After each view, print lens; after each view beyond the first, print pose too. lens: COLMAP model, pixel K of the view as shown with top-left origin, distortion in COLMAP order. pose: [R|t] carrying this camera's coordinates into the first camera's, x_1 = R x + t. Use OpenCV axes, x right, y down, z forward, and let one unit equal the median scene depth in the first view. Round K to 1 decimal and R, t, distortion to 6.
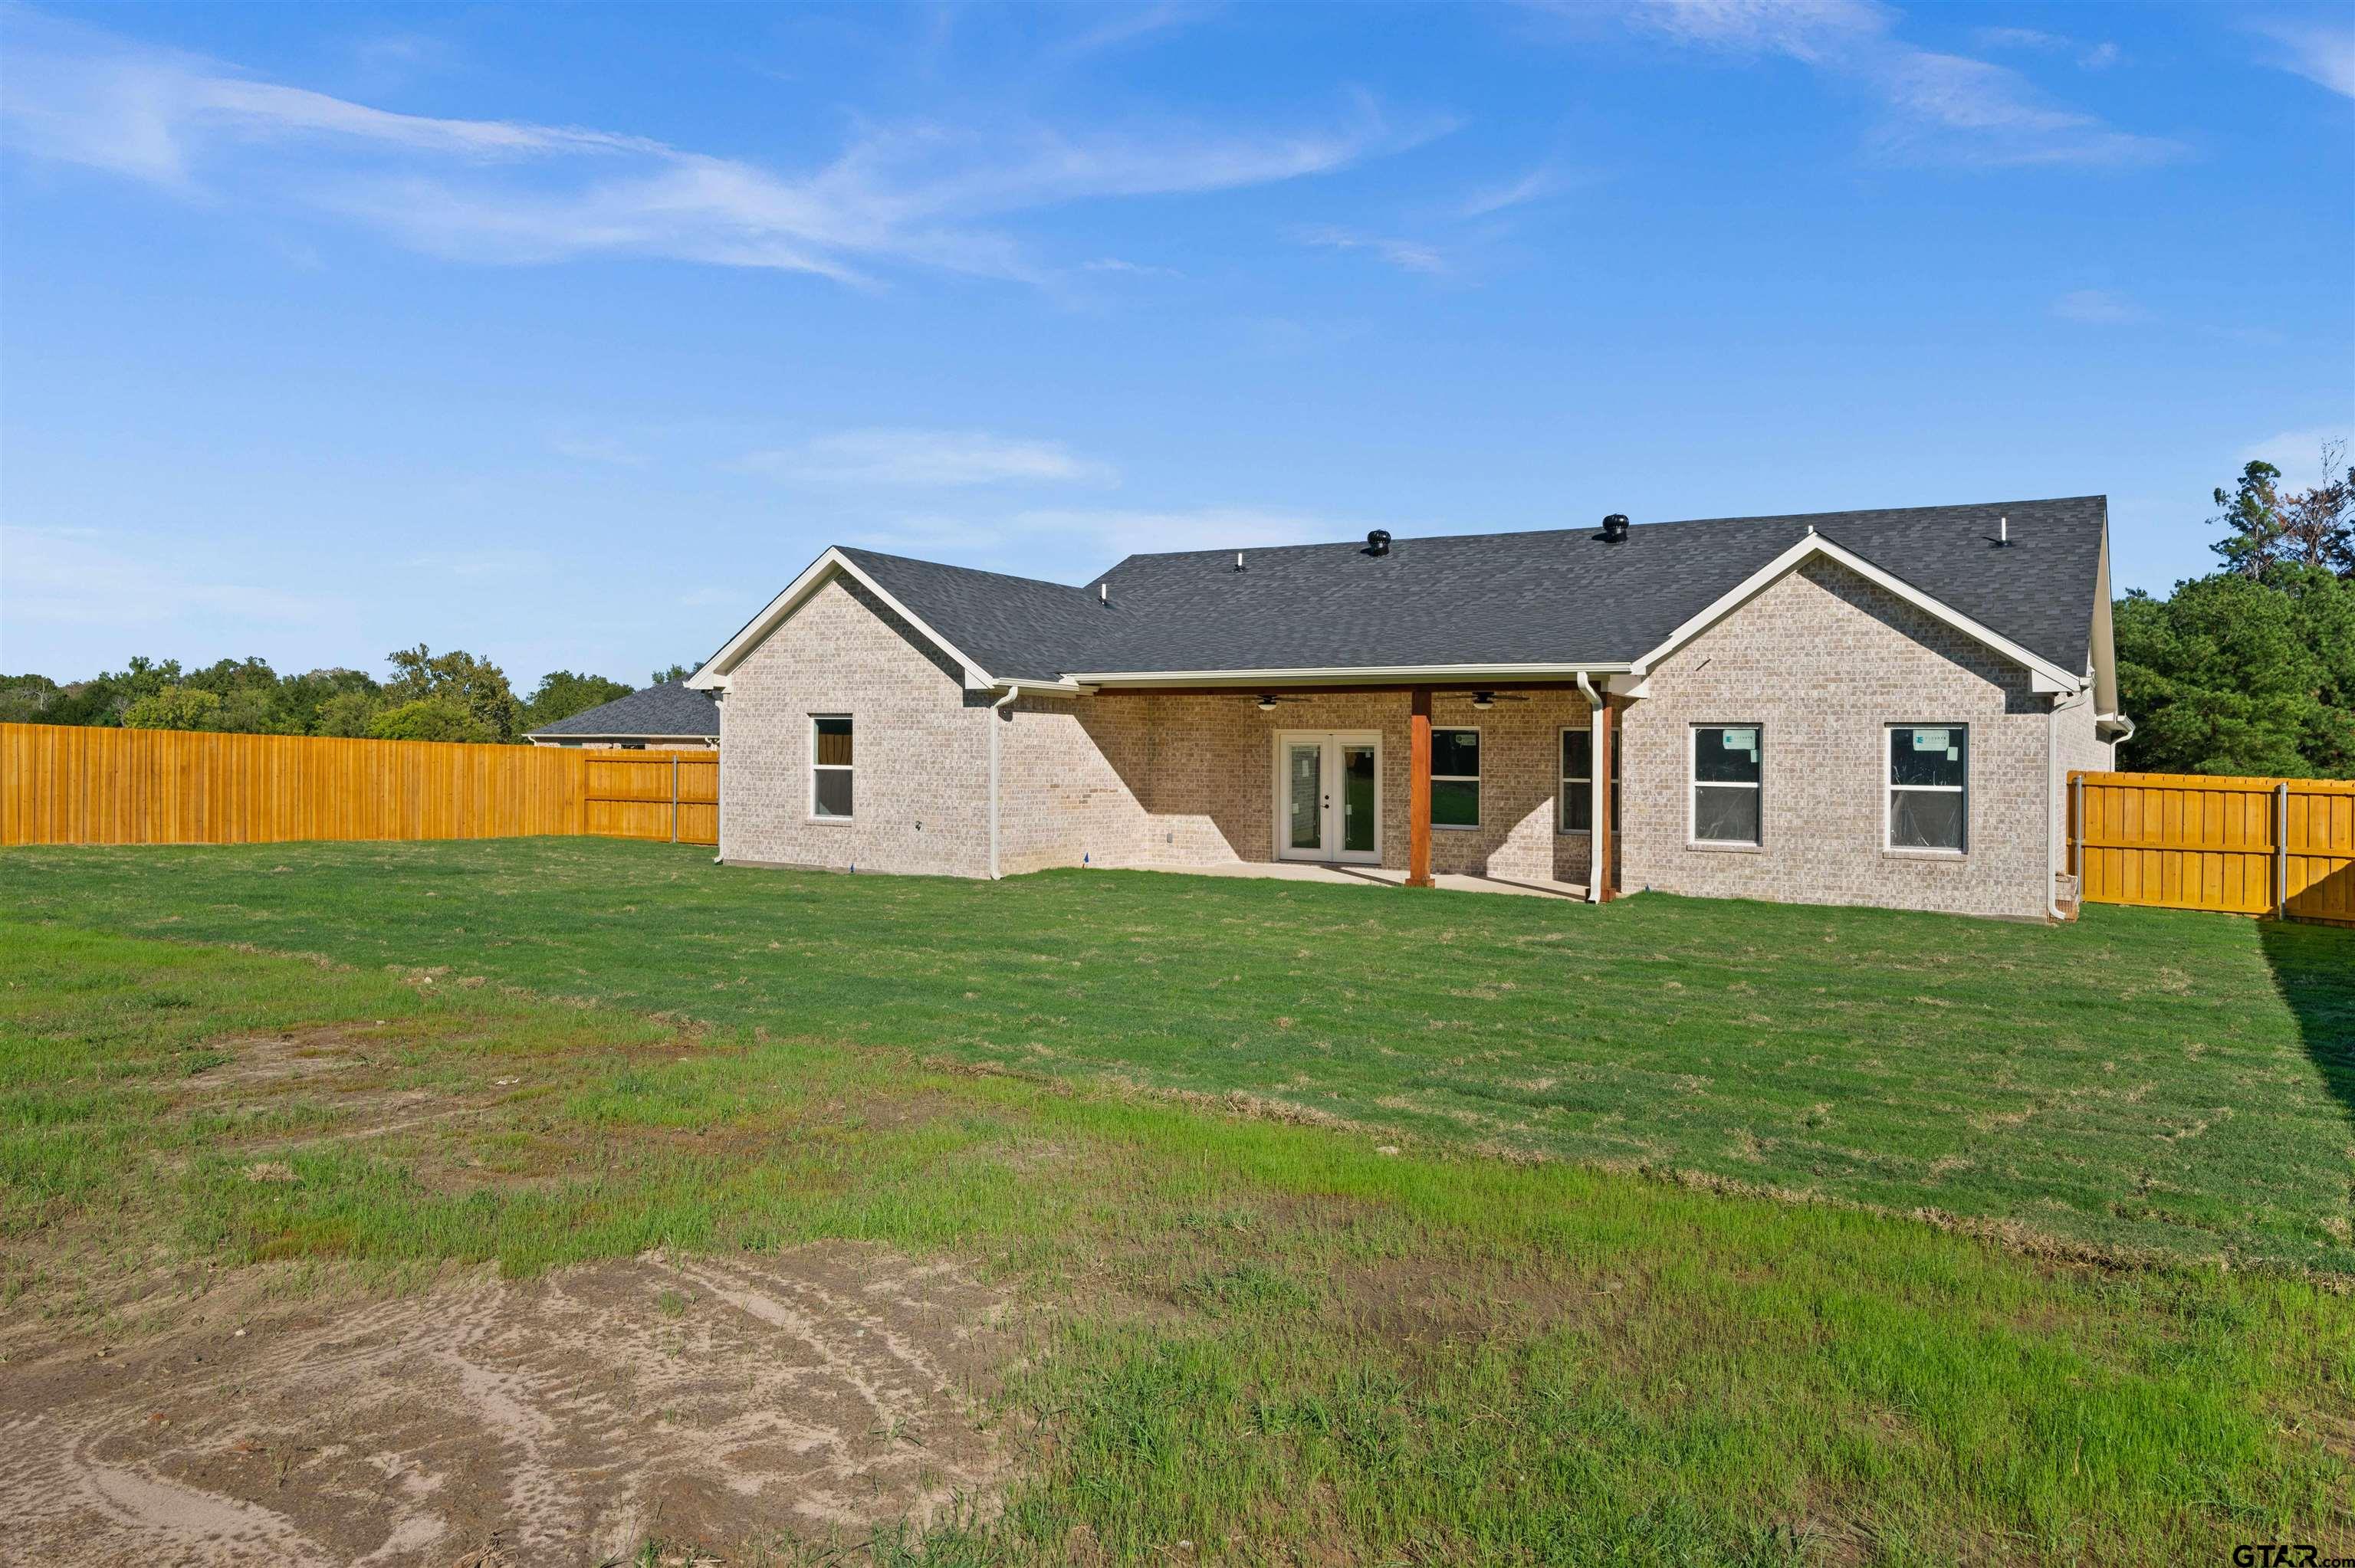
lens RADIAL K [[1642.9, 0, 1178.2], [0, 1642.9, 773.9], [0, 0, 1]] dist [0.006125, -0.000016]
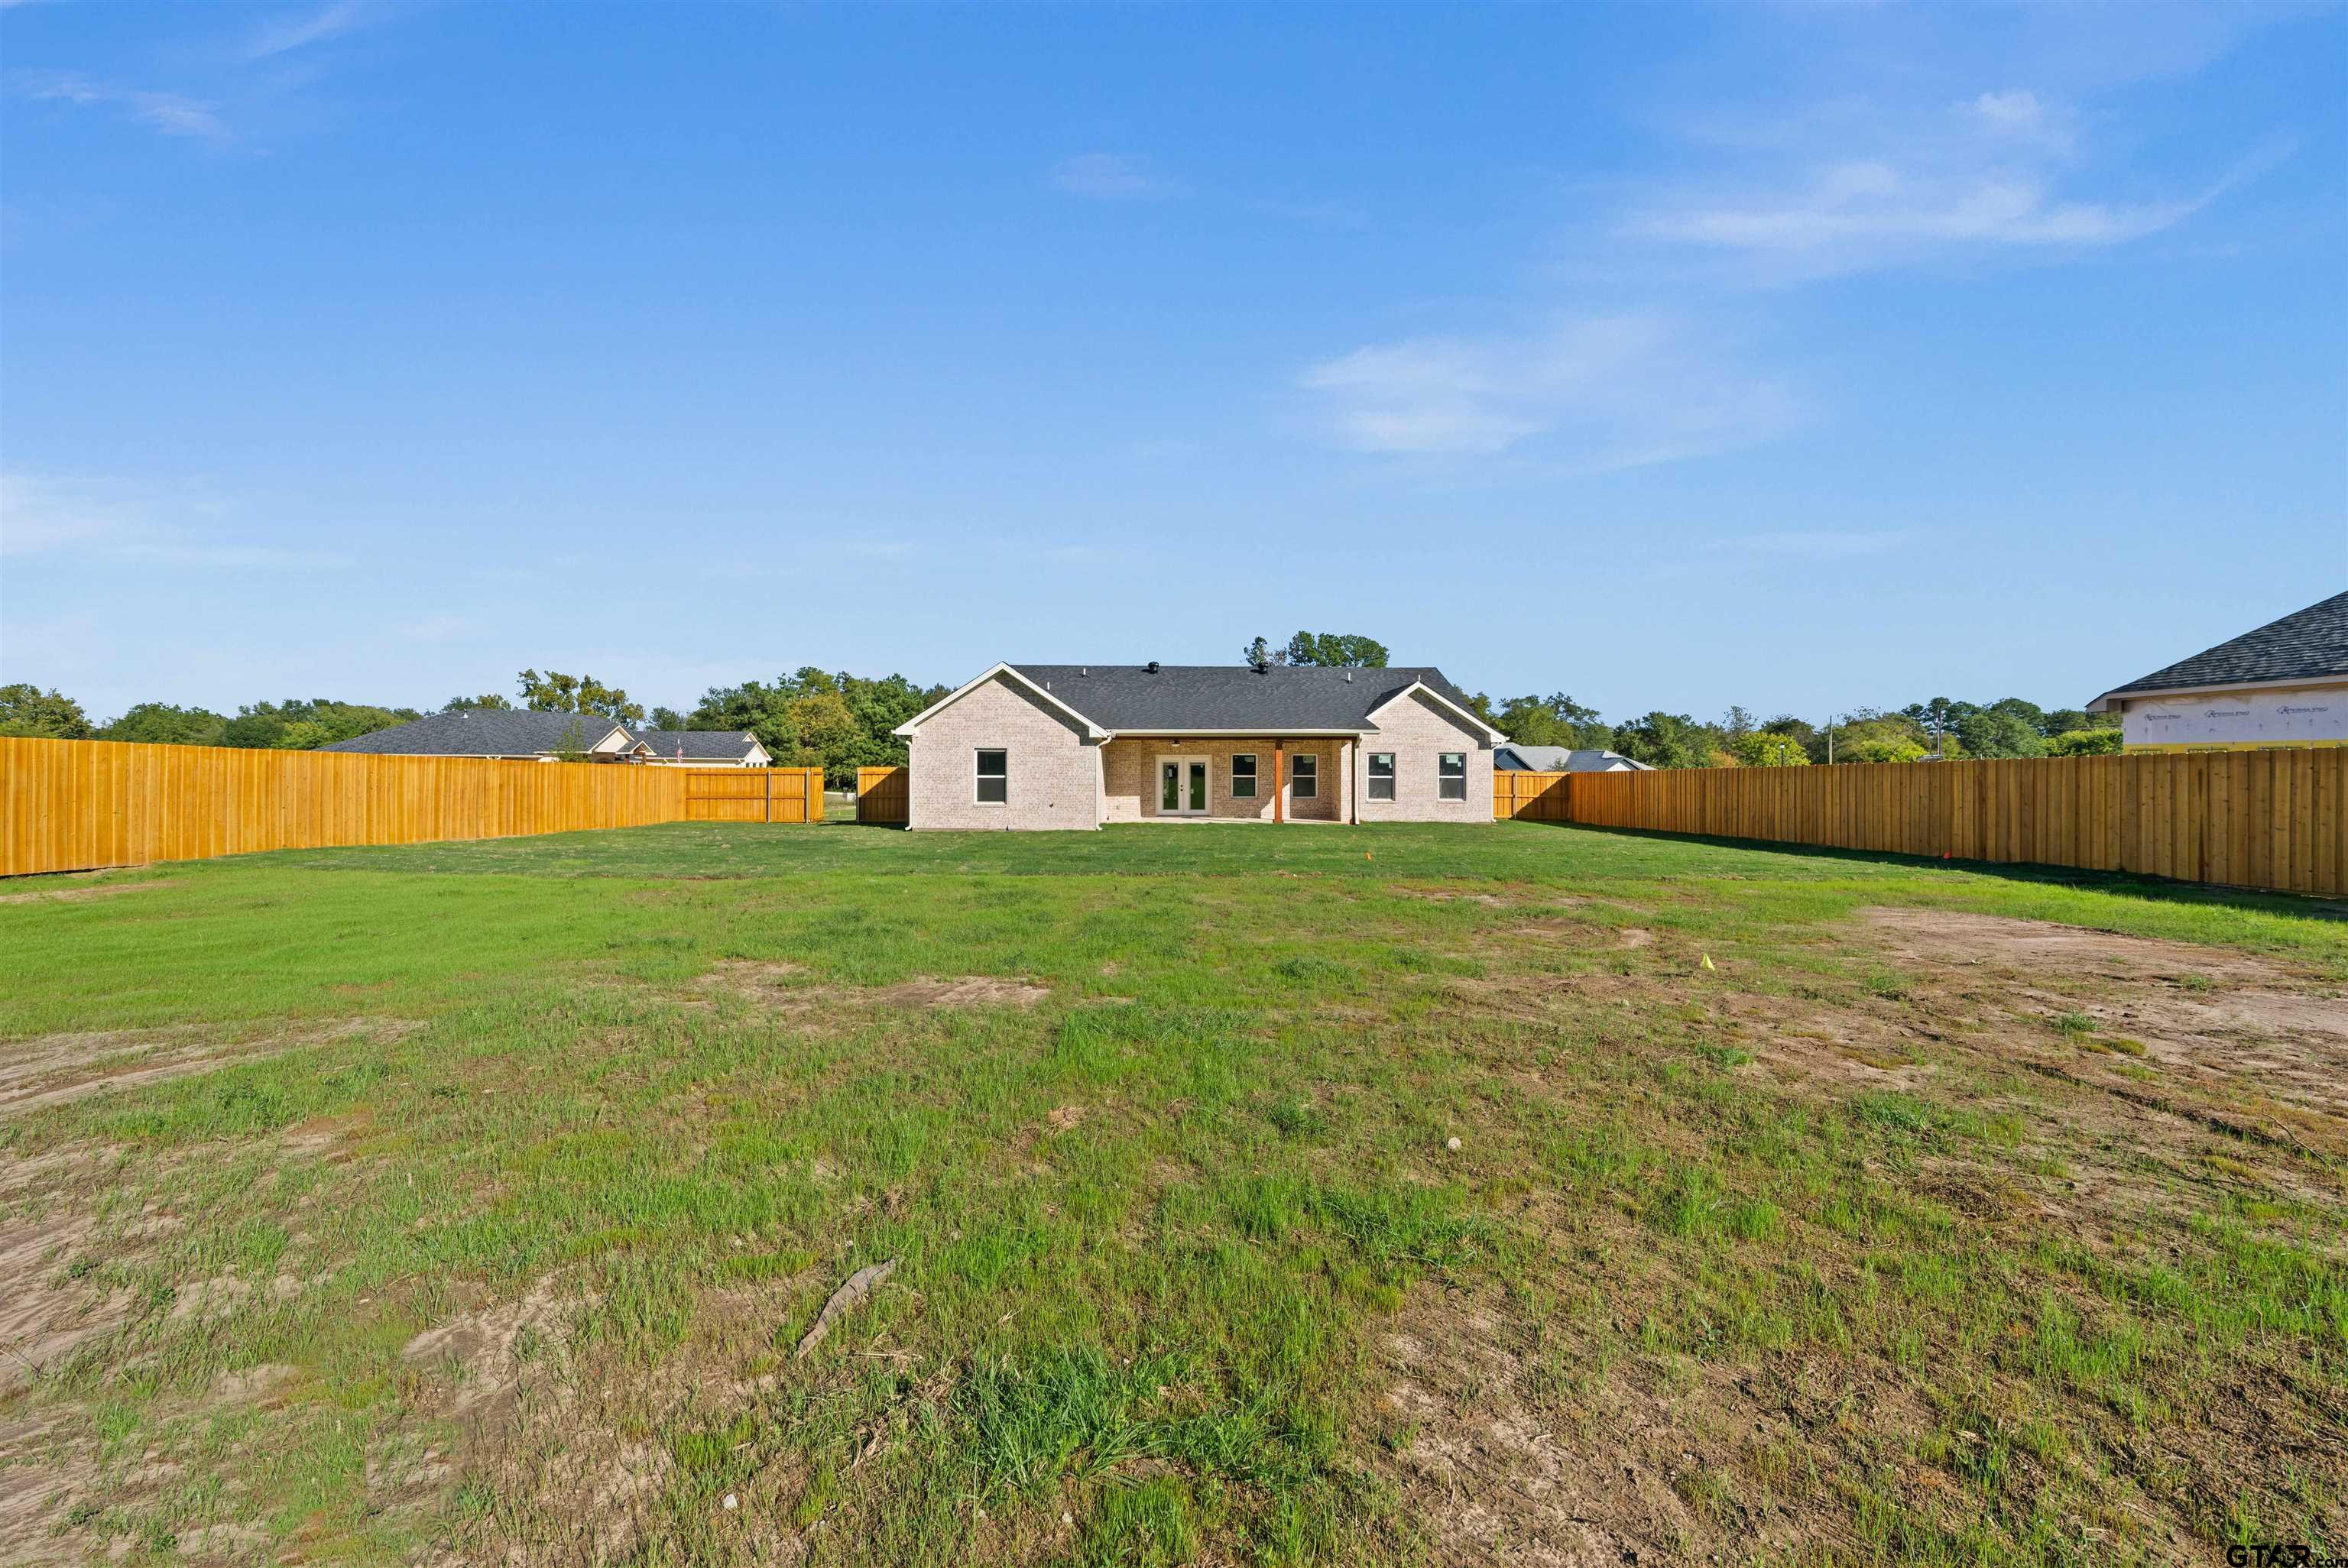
lens RADIAL K [[861.9, 0, 1176.5], [0, 861.9, 774.4], [0, 0, 1]] dist [-0.001759, -0.000048]
pose [[0.837354, -0.018313, 0.546354, -0.586408], [0.015155, 0.999832, 0.010286, -0.013973], [-0.546450, -0.000334, 0.837491, 0.040825]]
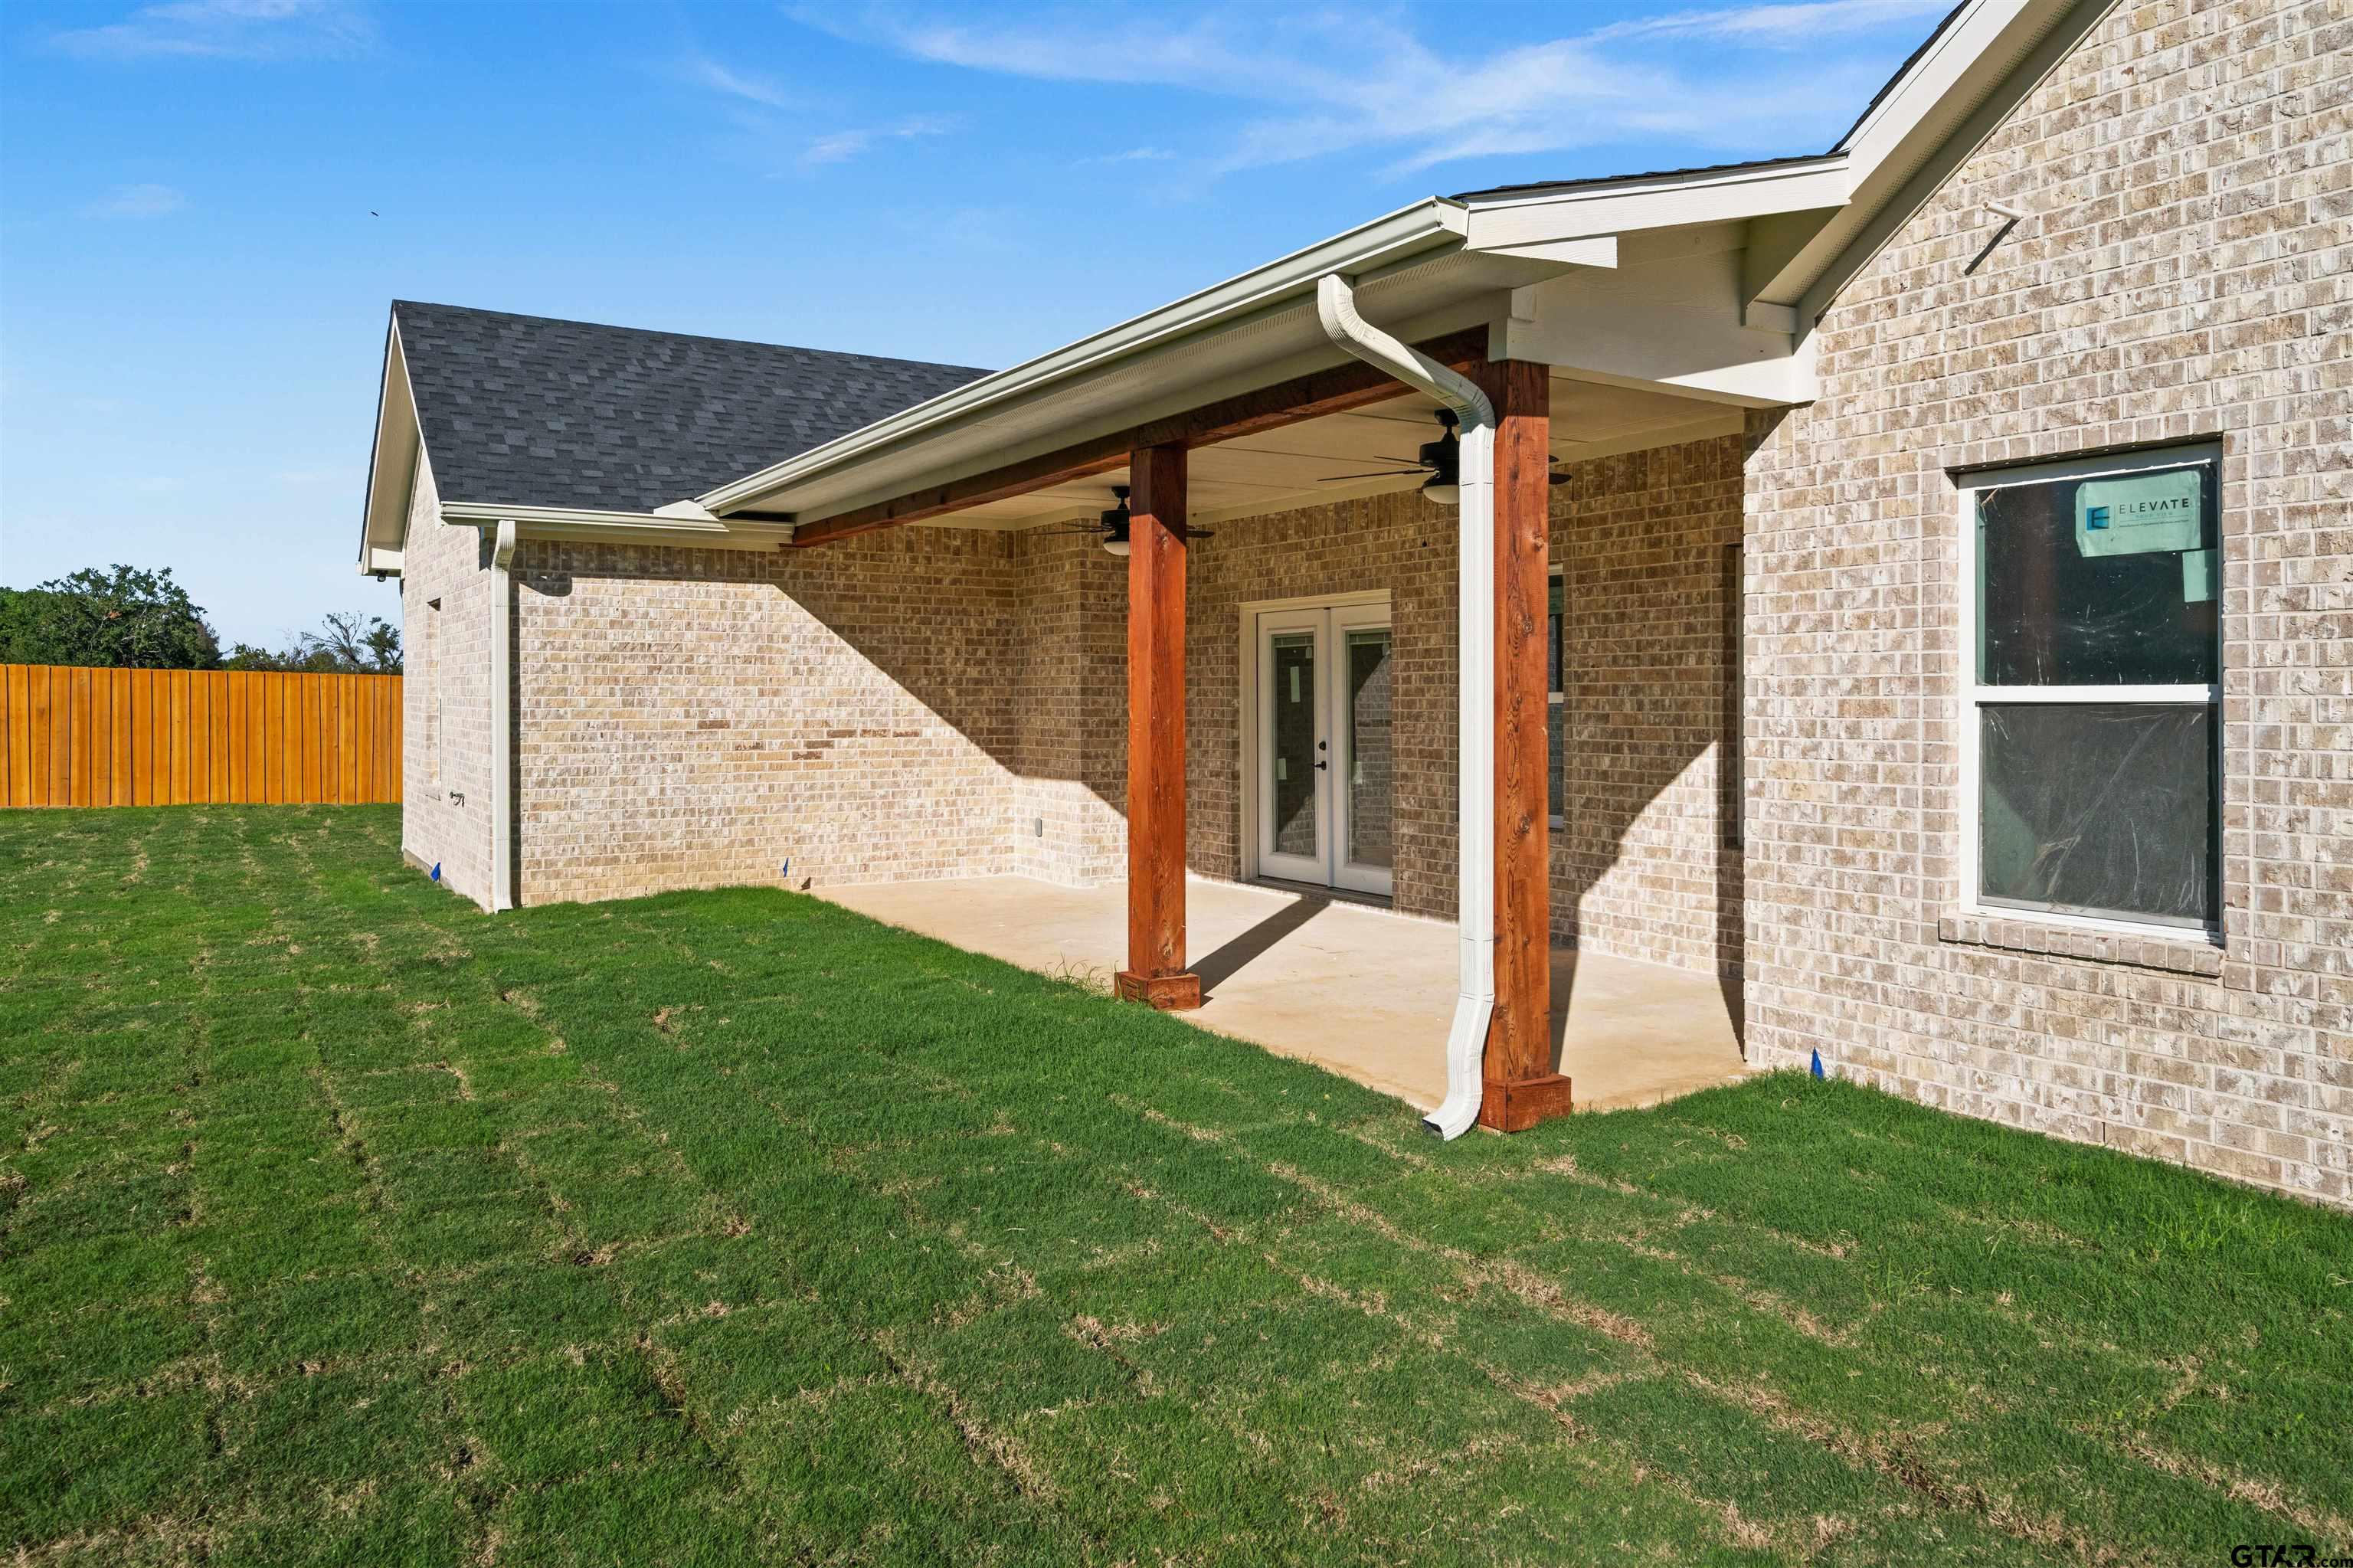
lens RADIAL K [[1641.8, 0, 1187.3], [0, 1641.8, 723.2], [0, 0, 1]] dist [0.006125, -0.000016]
pose [[0.892270, -0.008579, -0.451421, 0.283571], [0.009769, 0.999952, 0.000307, 0.008230], [0.451396, -0.004684, 0.892311, 0.618284]]
